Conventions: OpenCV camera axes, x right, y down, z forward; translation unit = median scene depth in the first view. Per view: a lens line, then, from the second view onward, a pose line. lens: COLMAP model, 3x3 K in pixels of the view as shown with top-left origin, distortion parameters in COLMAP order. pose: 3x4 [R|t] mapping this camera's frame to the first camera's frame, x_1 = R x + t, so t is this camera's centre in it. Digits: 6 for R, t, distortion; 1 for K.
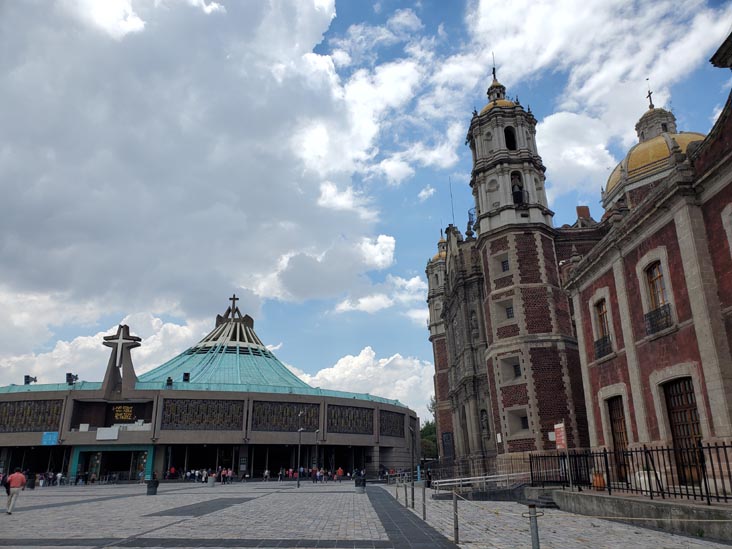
lens RADIAL K [[571.3, 0, 363.7], [0, 571.3, 282.1], [0, 0, 1]] dist [0.059413, -0.039679]
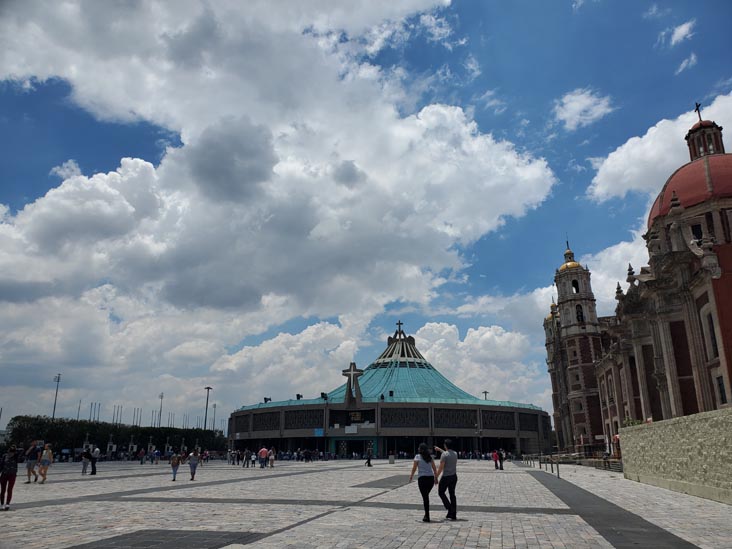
lens RADIAL K [[571.3, 0, 373.7], [0, 571.3, 273.3], [0, 0, 1]] dist [0.059413, -0.039679]
pose [[0.975744, -0.061288, -0.210162, -0.002803], [0.063126, 0.998003, 0.002042, -0.181209], [0.209618, -0.015259, 0.977664, -0.577937]]
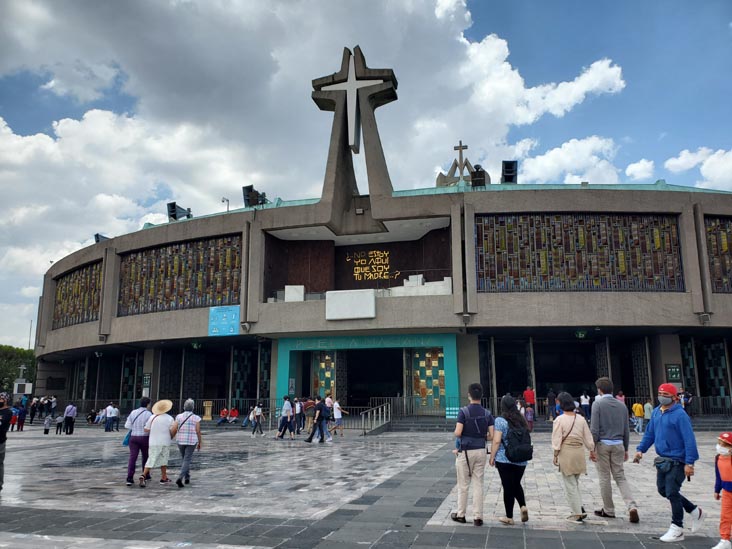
lens RADIAL K [[571.3, 0, 367.8], [0, 571.3, 275.4], [0, 0, 1]] dist [0.059413, -0.039679]
pose [[0.961712, -0.056739, -0.268126, -0.312135], [0.086917, 0.990975, 0.102048, 0.195256], [0.259916, -0.121445, 0.957964, 0.604812]]
